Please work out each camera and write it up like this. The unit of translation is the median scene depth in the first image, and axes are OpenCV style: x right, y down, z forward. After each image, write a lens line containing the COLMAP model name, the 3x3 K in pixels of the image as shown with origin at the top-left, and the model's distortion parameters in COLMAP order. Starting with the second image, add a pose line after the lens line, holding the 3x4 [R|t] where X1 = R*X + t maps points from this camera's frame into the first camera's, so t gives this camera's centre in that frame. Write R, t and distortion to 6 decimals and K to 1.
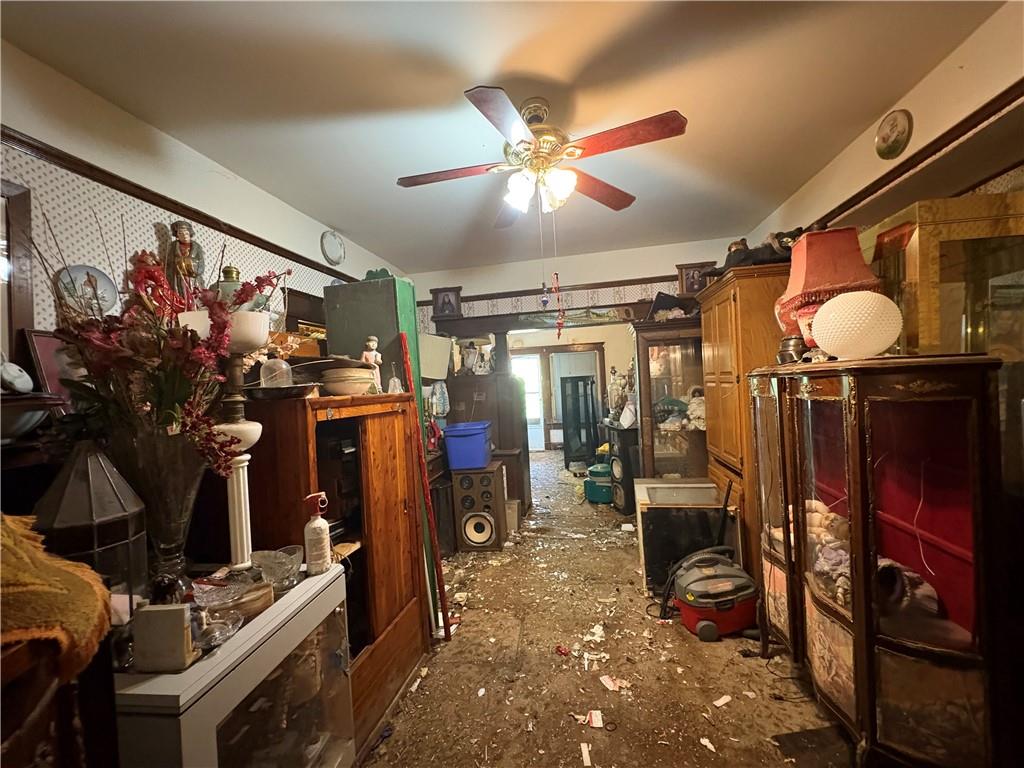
lens RADIAL K [[409.5, 0, 511.0], [0, 409.5, 385.3], [0, 0, 1]] dist [-0.001436, 0.000360]
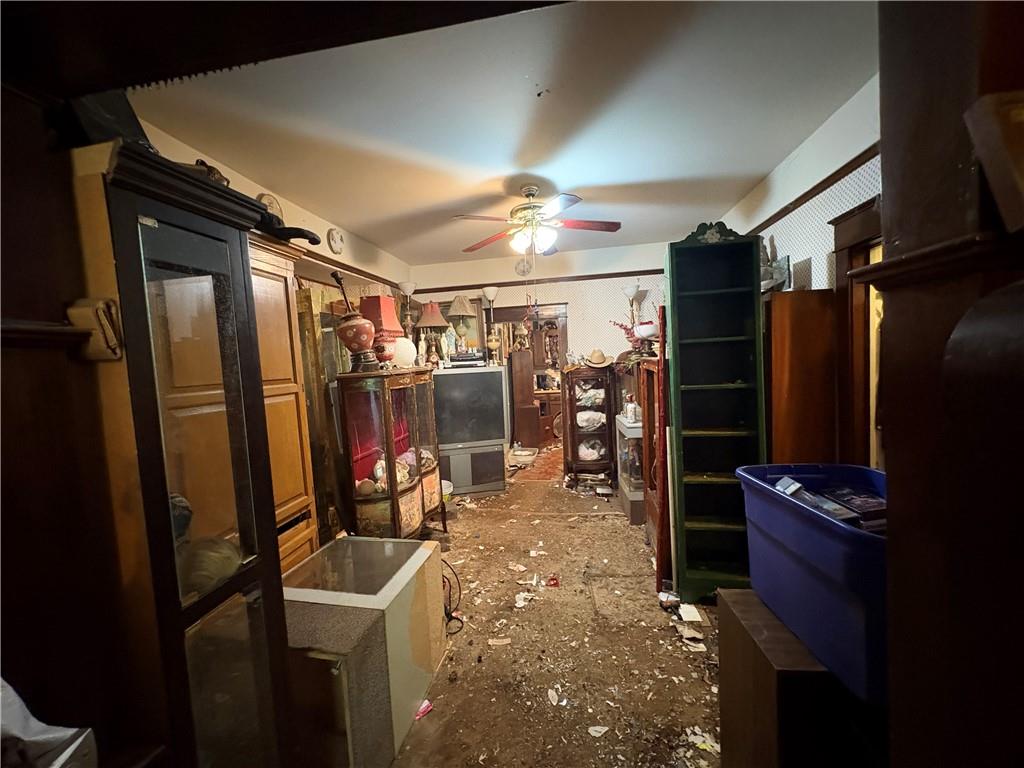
lens RADIAL K [[409.5, 0, 514.6], [0, 409.5, 380.2], [0, 0, 1]] dist [-0.001436, 0.000360]
pose [[-0.992340, 0.116217, -0.041883, 0.215960], [0.113979, 0.992102, 0.052367, -0.027281], [0.047638, 0.047192, -0.997749, 2.143170]]
